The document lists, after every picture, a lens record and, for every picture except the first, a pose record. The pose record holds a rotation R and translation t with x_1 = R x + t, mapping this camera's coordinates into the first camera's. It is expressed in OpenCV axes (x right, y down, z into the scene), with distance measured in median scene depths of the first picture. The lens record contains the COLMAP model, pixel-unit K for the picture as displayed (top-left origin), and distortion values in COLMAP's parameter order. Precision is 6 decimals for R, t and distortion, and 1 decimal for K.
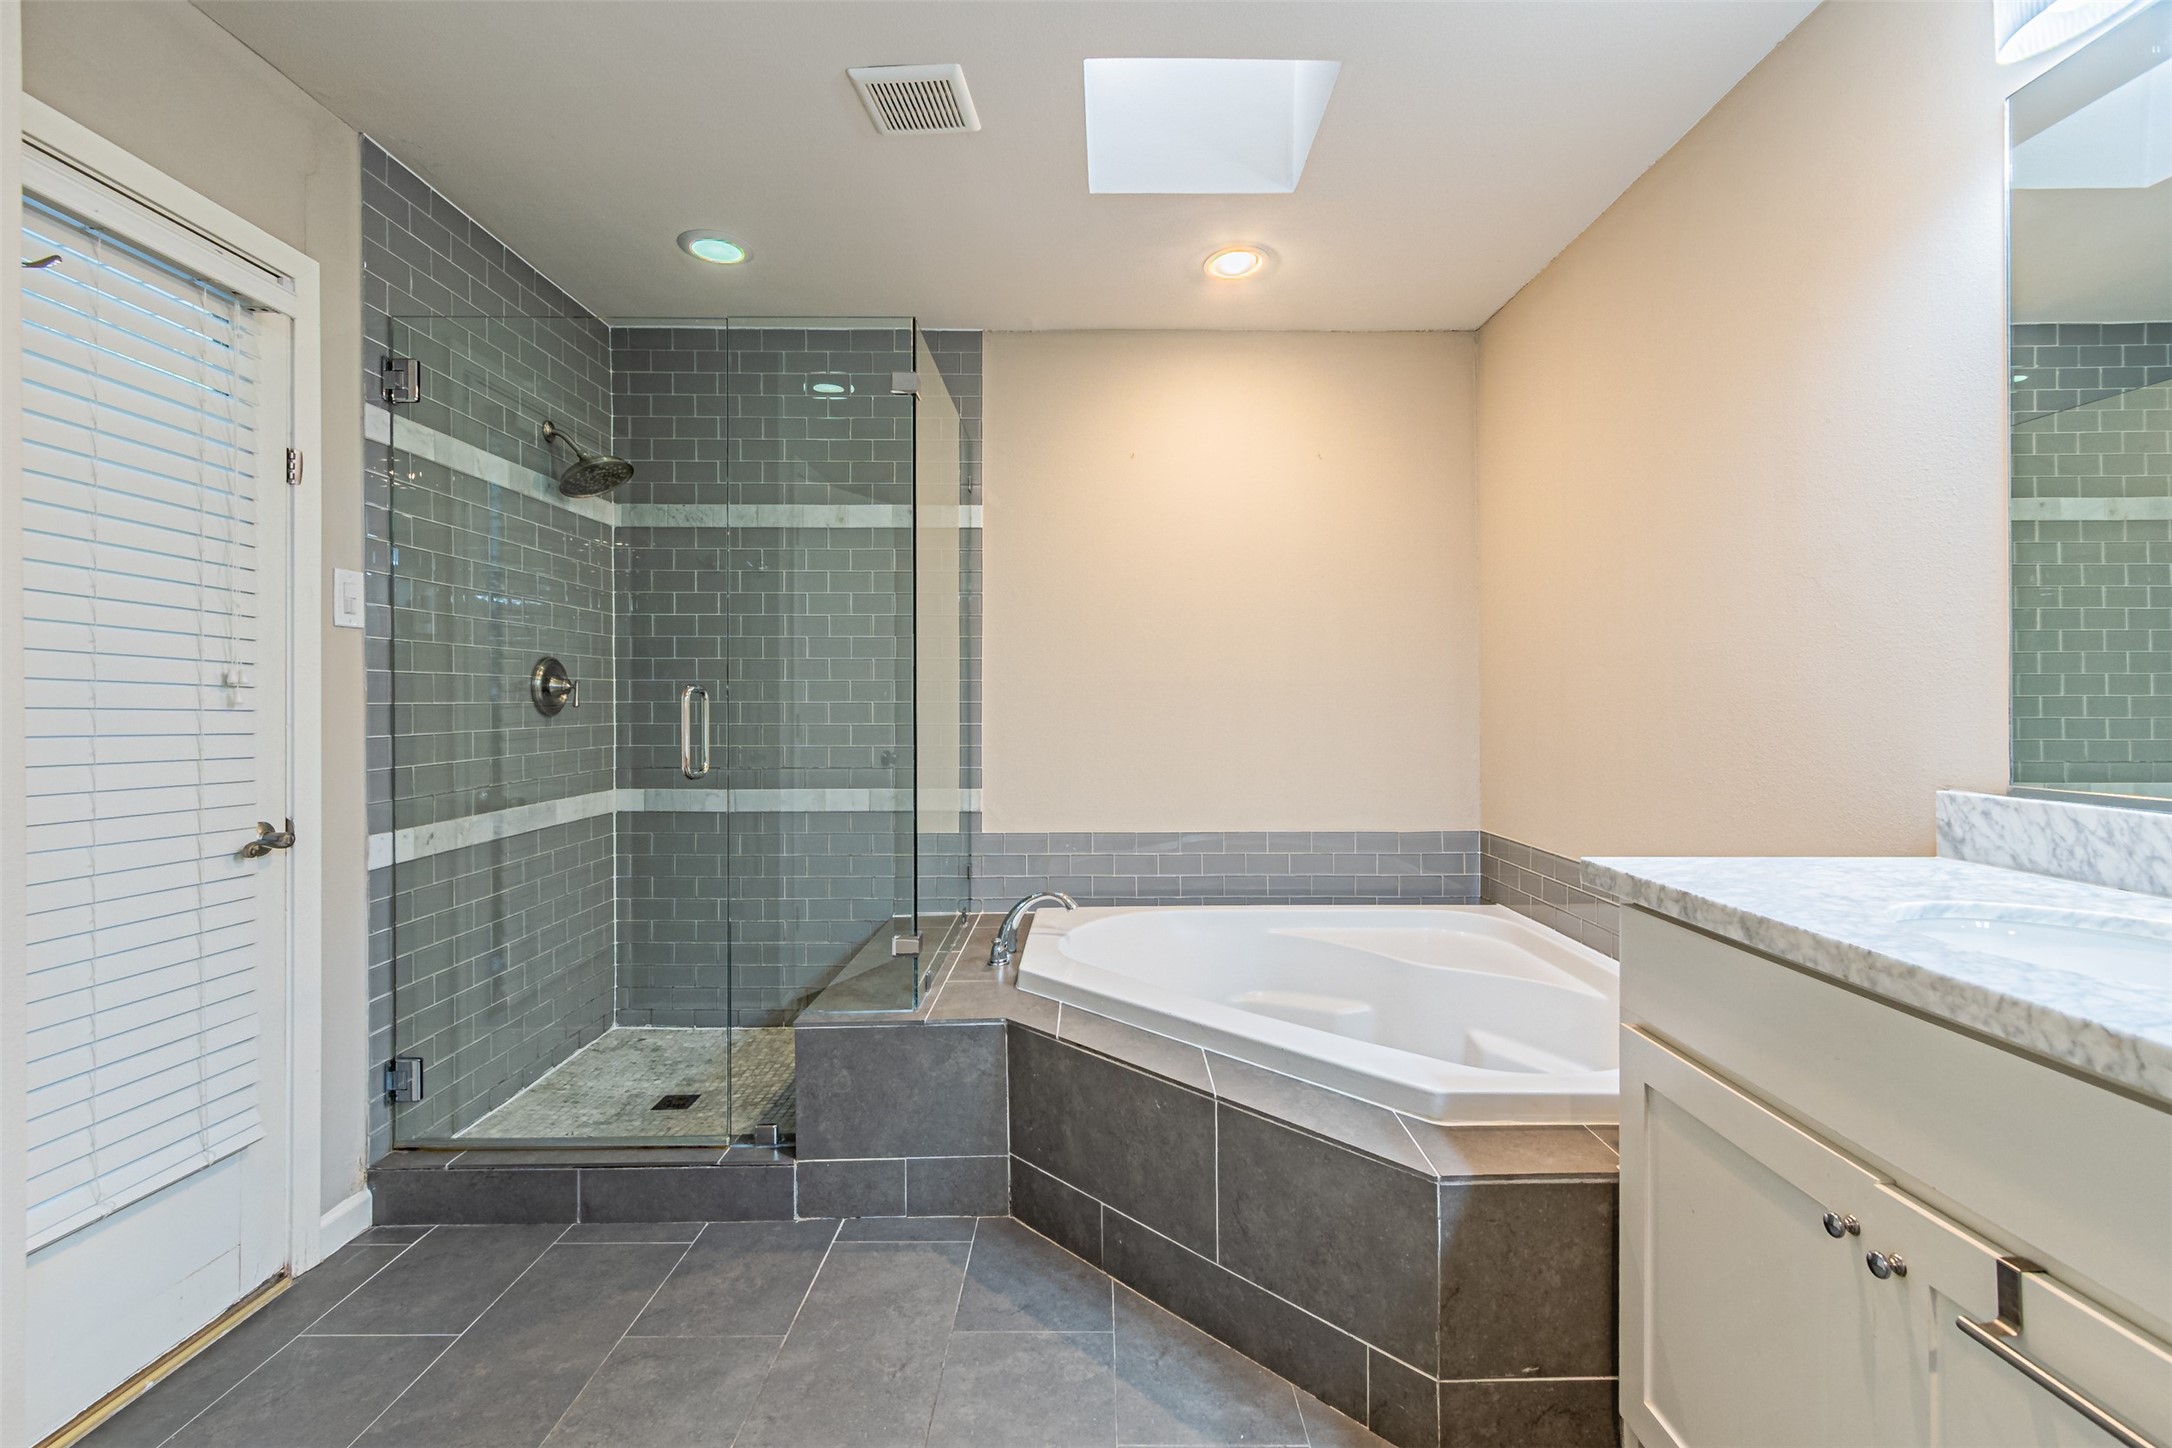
lens RADIAL K [[947.9, 0, 1064.4], [0, 947.9, 740.8], [0, 0, 1]] dist [0.008329, -0.000178]
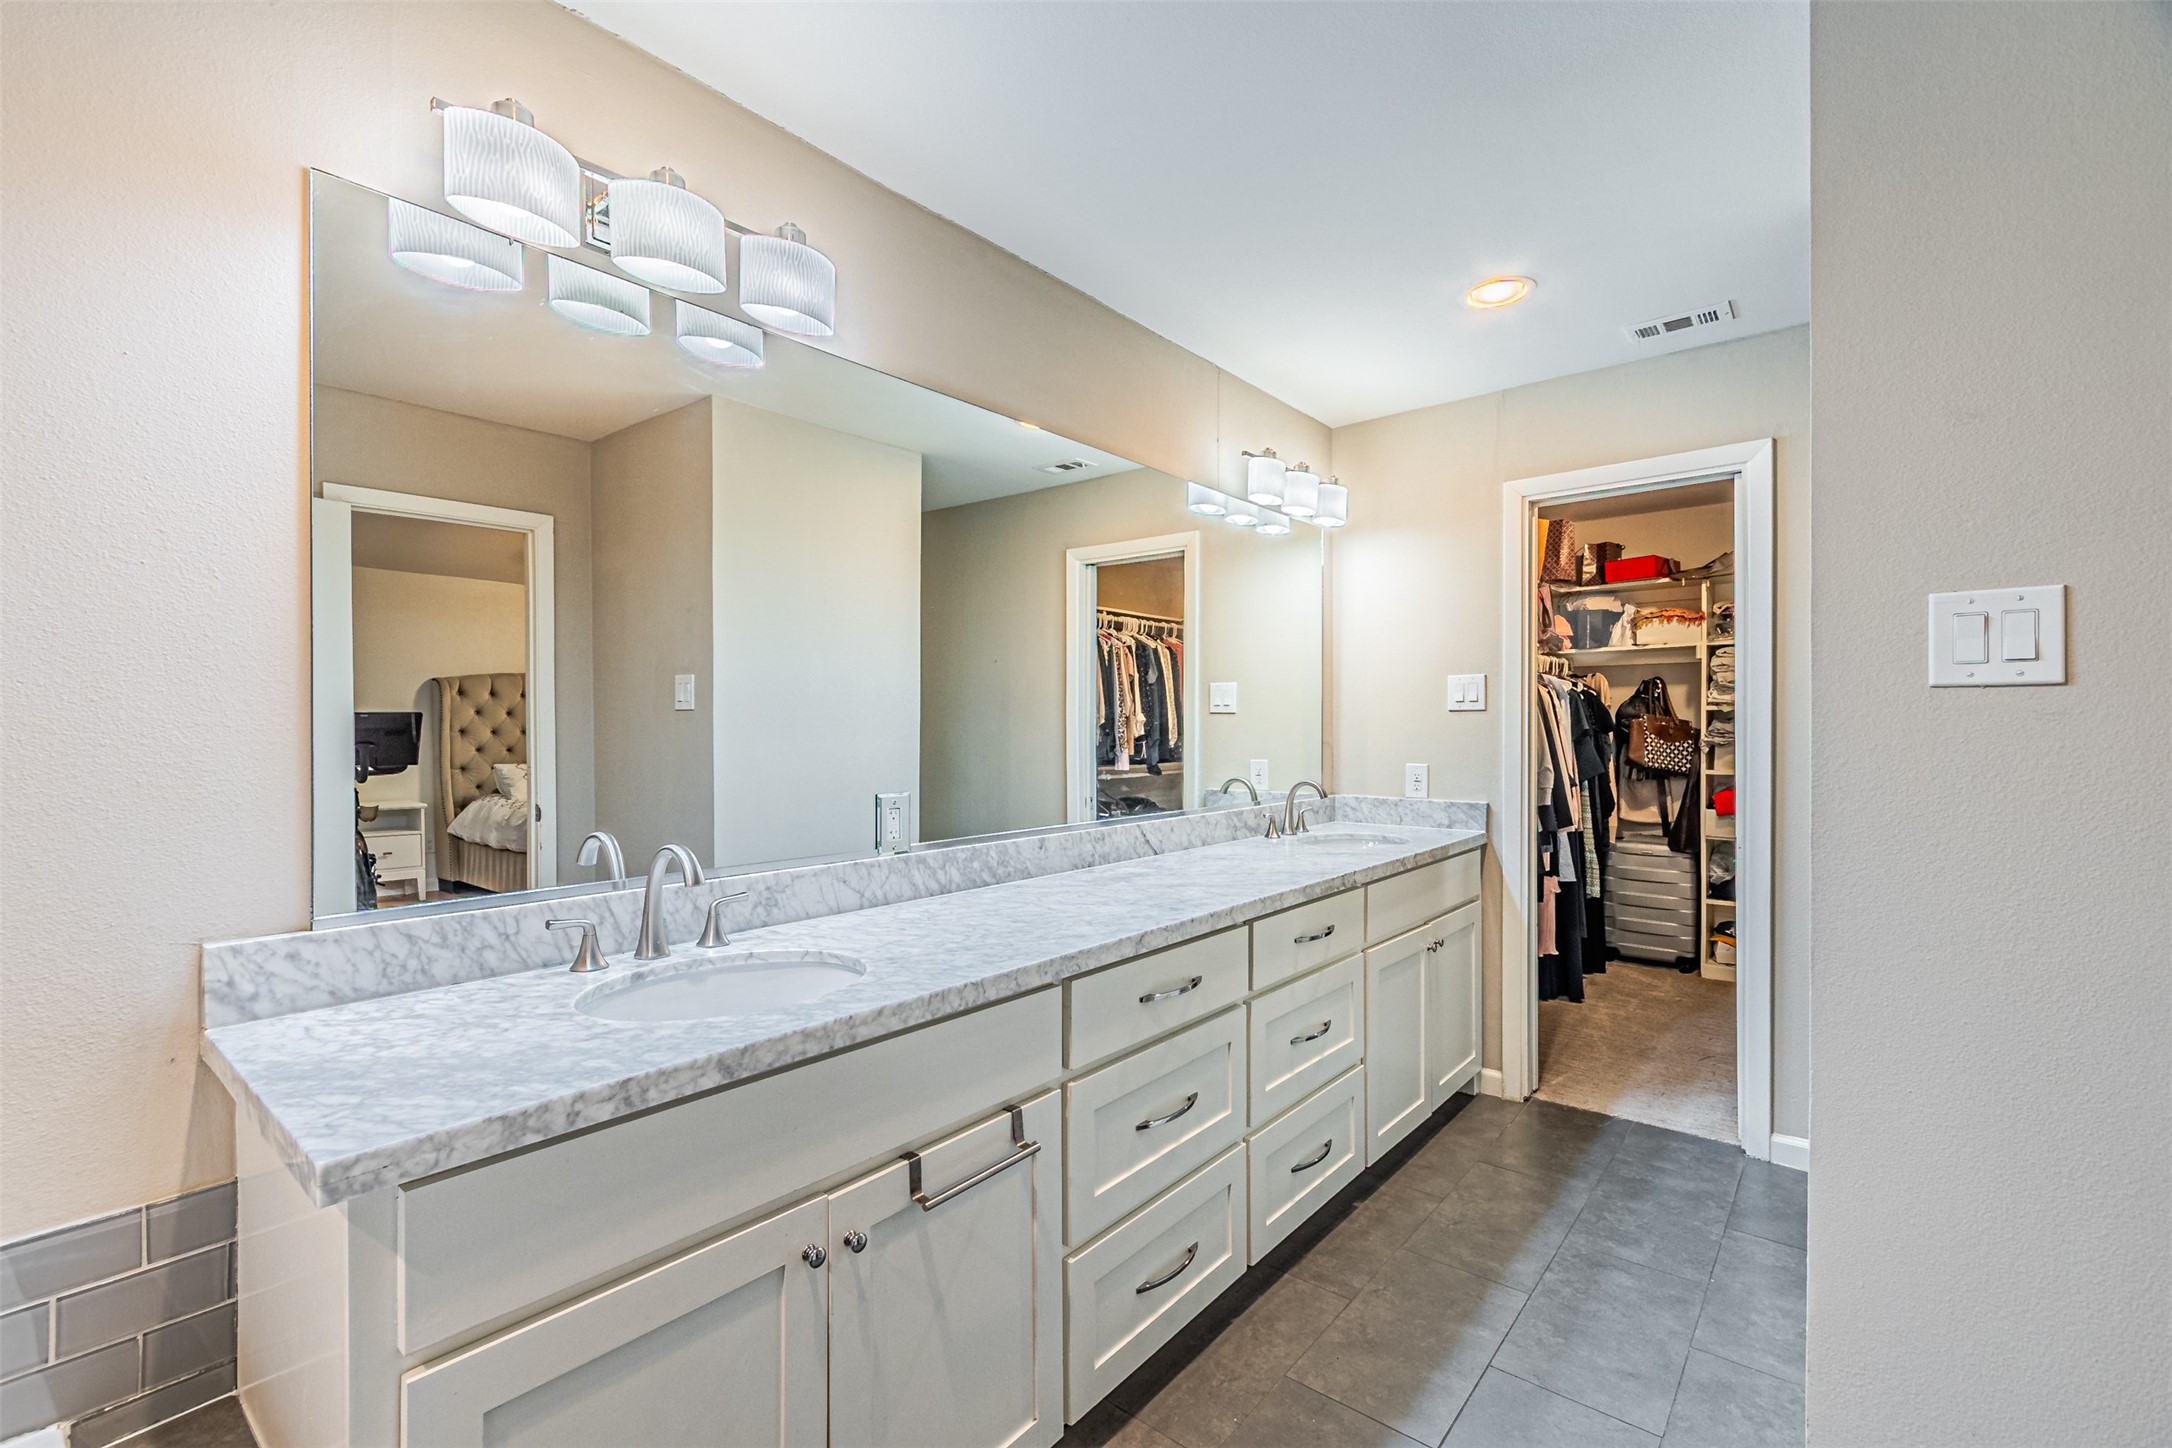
lens RADIAL K [[947.9, 0, 1064.4], [0, 947.9, 740.8], [0, 0, 1]] dist [0.008329, -0.000178]
pose [[-0.777077, -0.007495, 0.629361, -0.160881], [0.027167, 0.998598, 0.045436, -0.162247], [-0.628819, 0.052405, -0.775784, 1.394192]]
